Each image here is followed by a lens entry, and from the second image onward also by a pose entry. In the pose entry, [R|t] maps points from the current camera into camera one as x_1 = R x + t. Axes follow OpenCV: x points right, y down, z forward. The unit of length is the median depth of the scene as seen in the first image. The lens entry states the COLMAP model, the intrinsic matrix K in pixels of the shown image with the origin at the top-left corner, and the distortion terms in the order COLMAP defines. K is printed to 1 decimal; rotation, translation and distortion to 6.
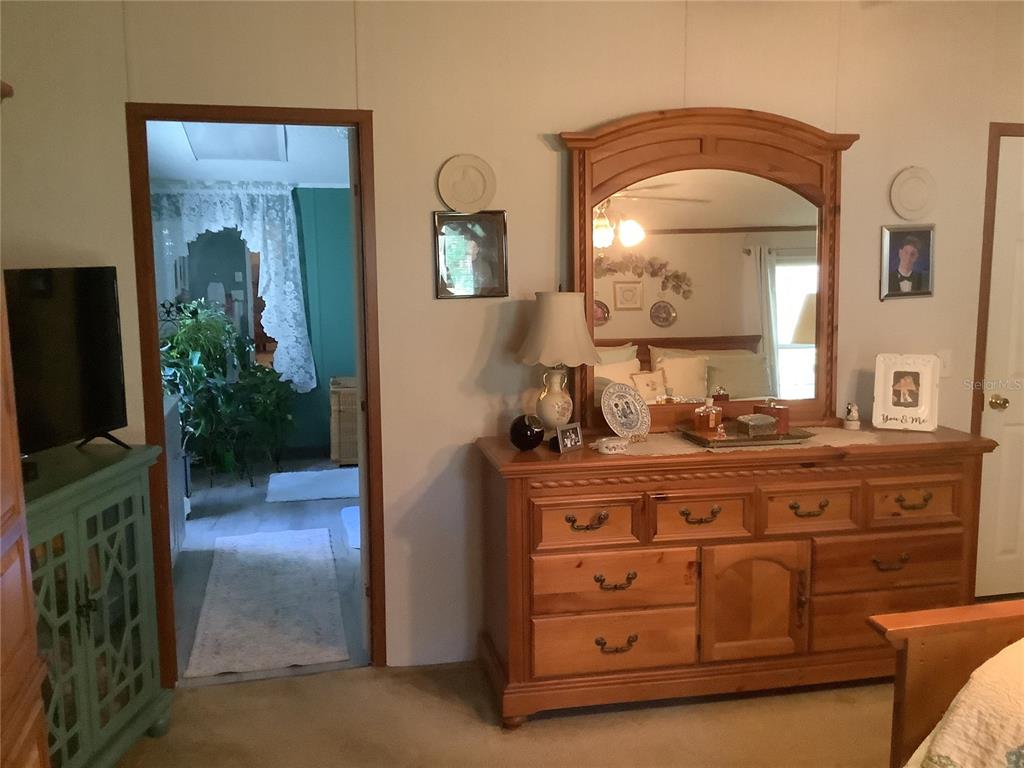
lens RADIAL K [[931.1, 0, 512.0], [0, 931.1, 384.0], [0, 0, 1]] dist [0.126023, -0.260608]
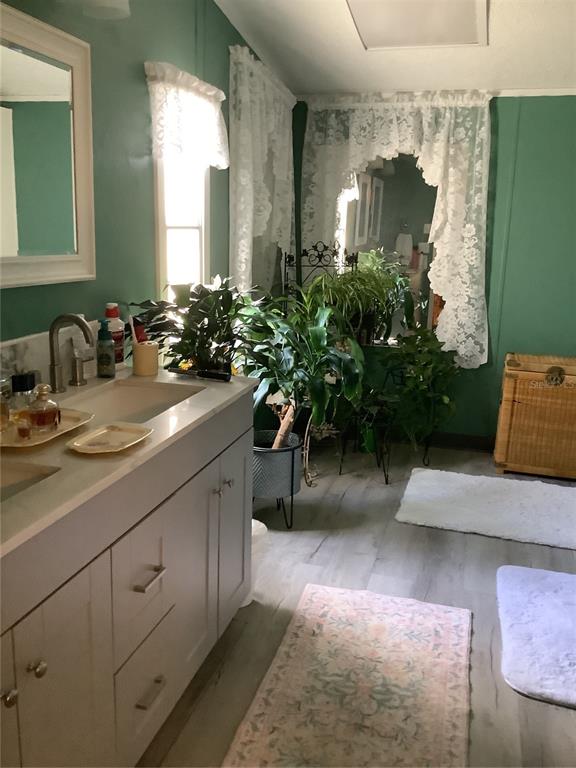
lens RADIAL K [[698.4, 0, 288.0], [0, 698.4, 384.0], [0, 0, 1]] dist [0.126023, -0.260608]
pose [[0.875032, 0.137950, -0.463992, -0.082163], [-0.100244, 0.989395, 0.105110, -0.025539], [0.473571, -0.045462, 0.879581, 0.418624]]
